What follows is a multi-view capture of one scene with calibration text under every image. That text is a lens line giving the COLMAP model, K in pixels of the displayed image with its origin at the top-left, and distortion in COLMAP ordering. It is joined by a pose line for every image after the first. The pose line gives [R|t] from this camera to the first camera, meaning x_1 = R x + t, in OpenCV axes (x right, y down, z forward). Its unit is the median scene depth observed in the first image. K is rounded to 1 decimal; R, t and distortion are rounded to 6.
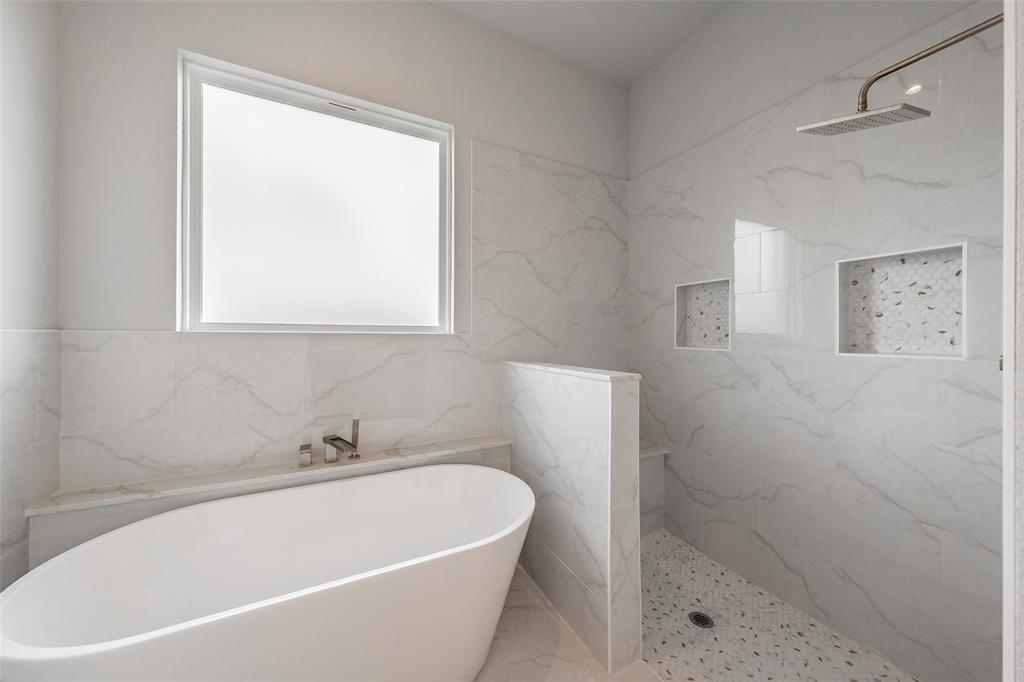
lens RADIAL K [[358.1, 0, 510.5], [0, 358.1, 333.5], [0, 0, 1]] dist [-0.005044, 0.000207]
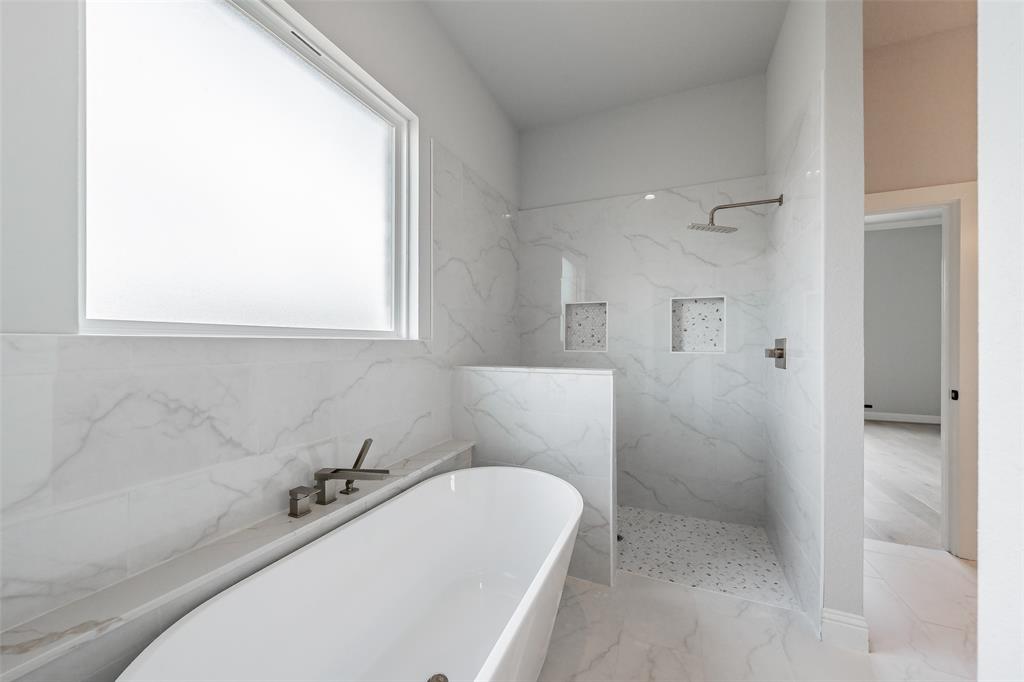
lens RADIAL K [[358.1, 0, 529.0], [0, 358.1, 340.3], [0, 0, 1]] dist [-0.005044, 0.000207]
pose [[0.765350, 0.001778, 0.643612, -0.639877], [-0.004040, 0.999990, 0.002042, -0.000778], [-0.643602, -0.004163, 0.765349, 0.109889]]
